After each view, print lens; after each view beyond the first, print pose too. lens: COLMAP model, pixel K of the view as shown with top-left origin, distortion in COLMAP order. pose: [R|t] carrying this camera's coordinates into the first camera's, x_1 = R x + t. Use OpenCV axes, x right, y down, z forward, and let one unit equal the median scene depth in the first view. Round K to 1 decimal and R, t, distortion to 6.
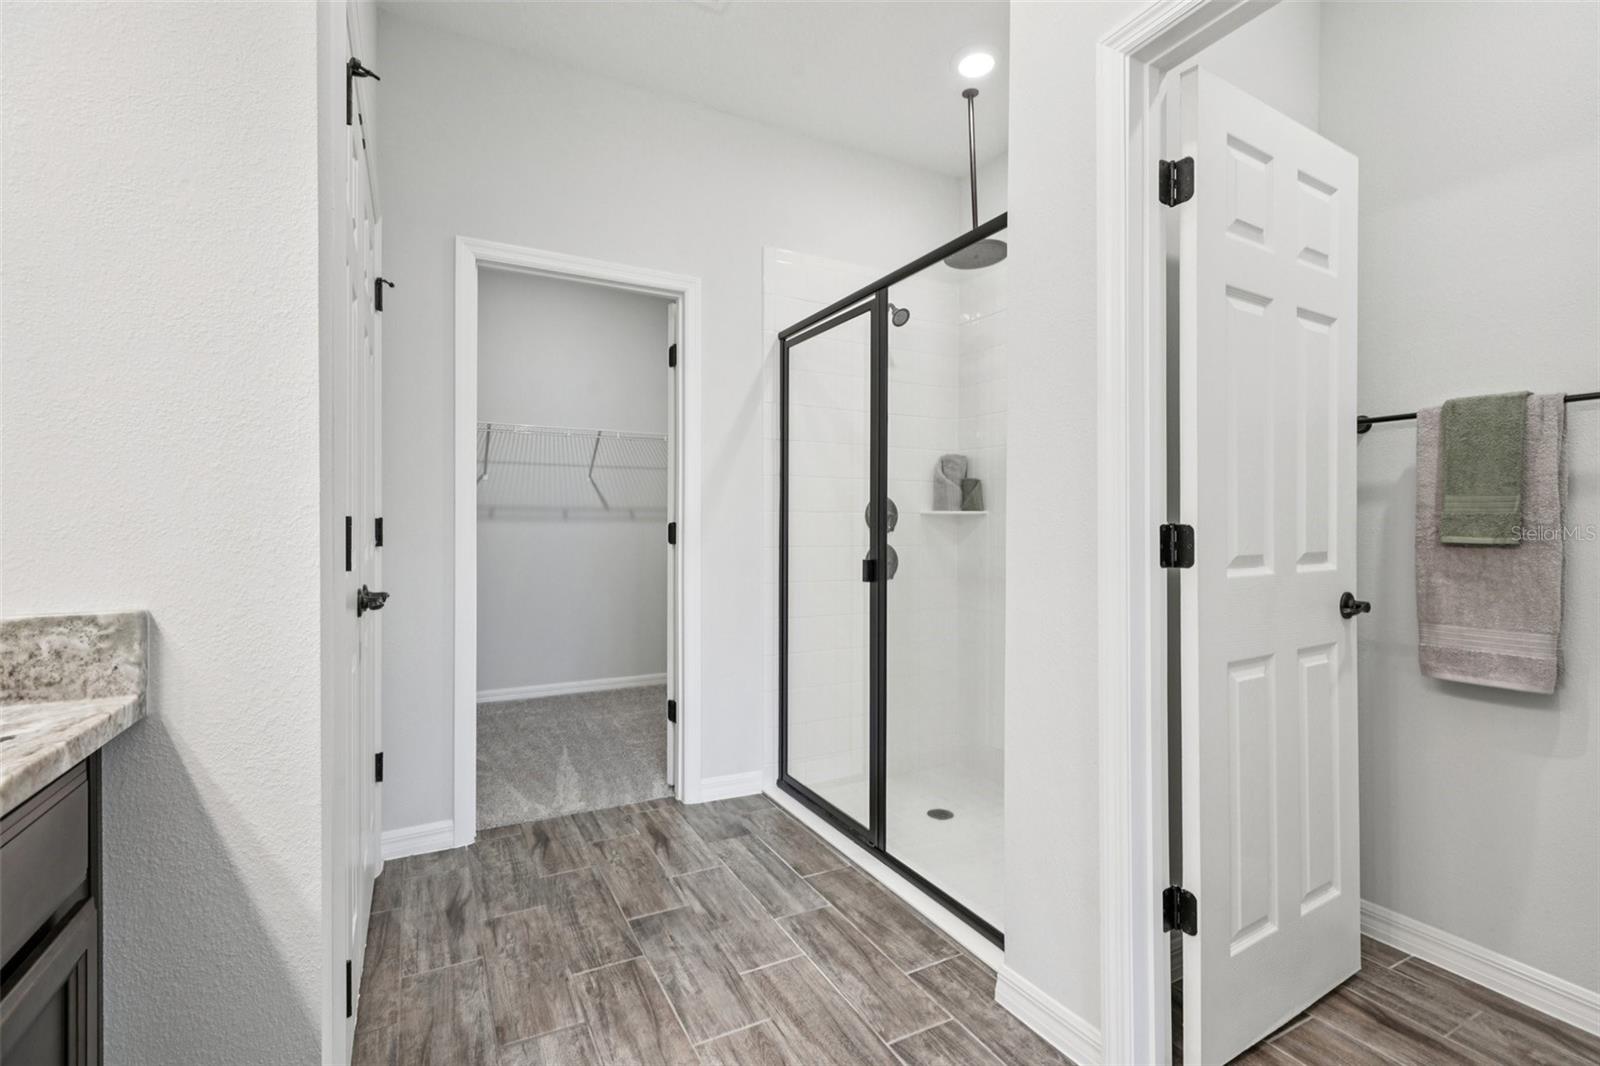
lens RADIAL K [[723.1, 0, 796.3], [0, 723.1, 527.5], [0, 0, 1]] dist [0.001915, 0.000480]
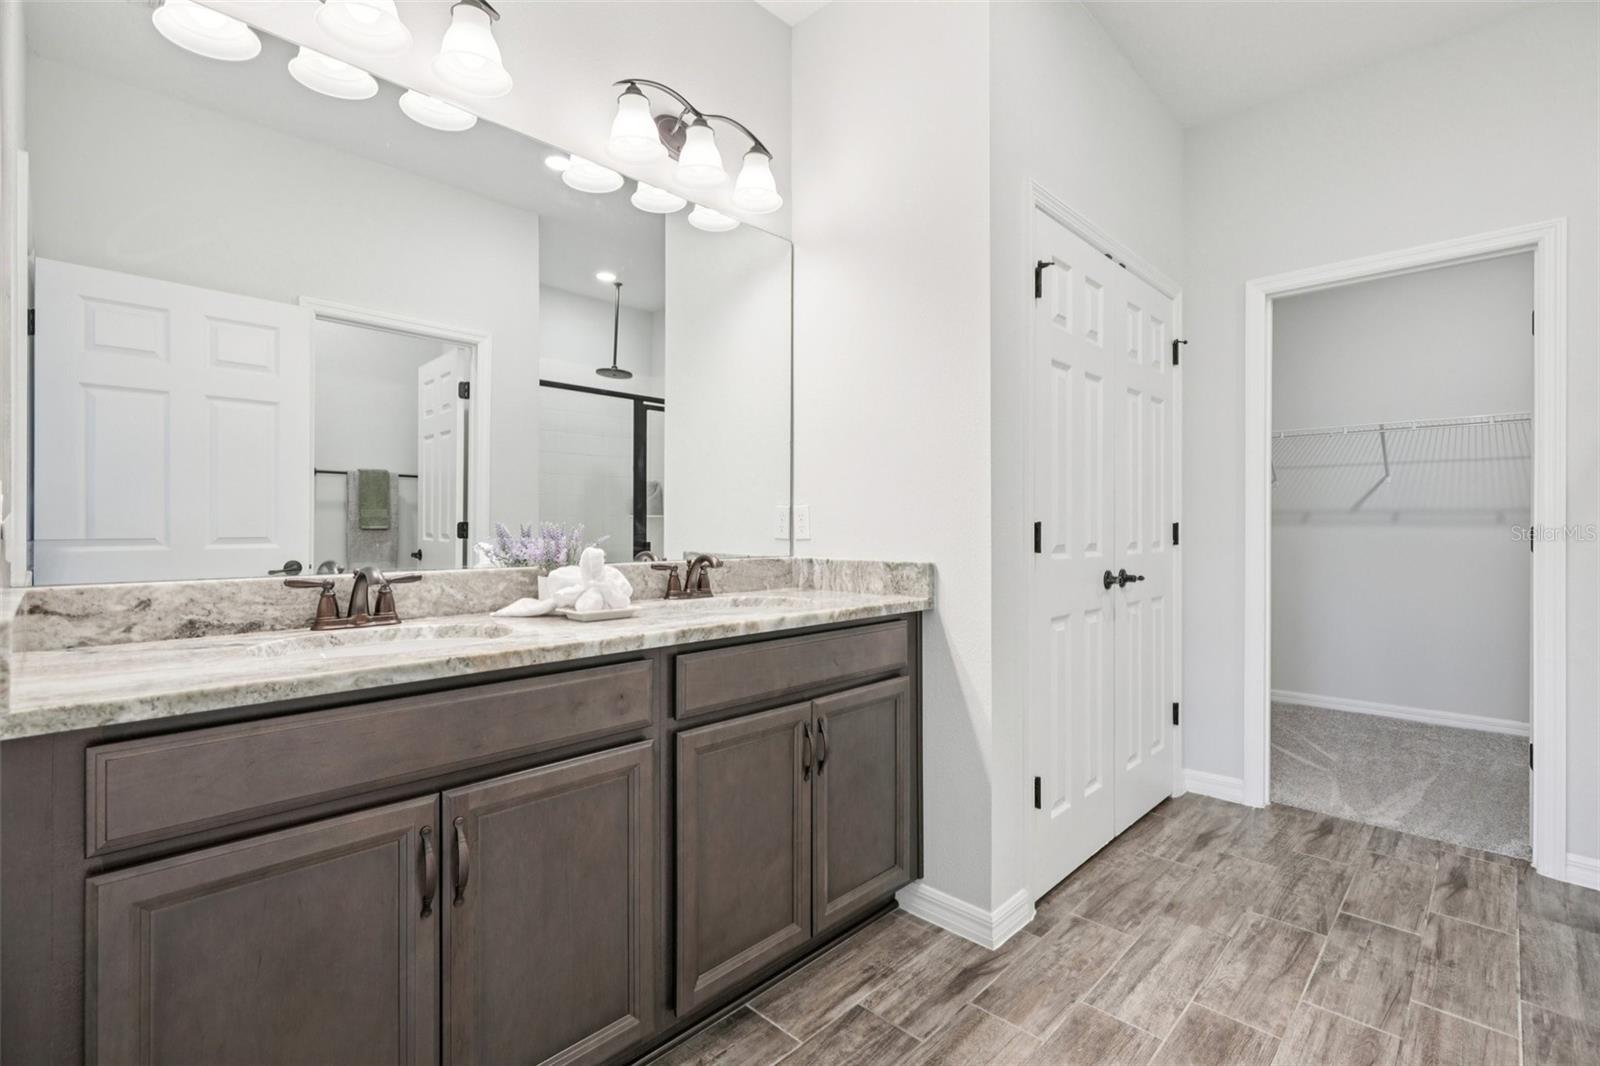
lens RADIAL K [[723.1, 0, 809.3], [0, 723.1, 528.1], [0, 0, 1]] dist [0.001915, 0.000480]
pose [[0.318936, 0.001433, -0.947775, 0.493208], [-0.007640, 0.999970, -0.001060, 0.003510], [0.947746, 0.007579, 0.318937, -0.049076]]
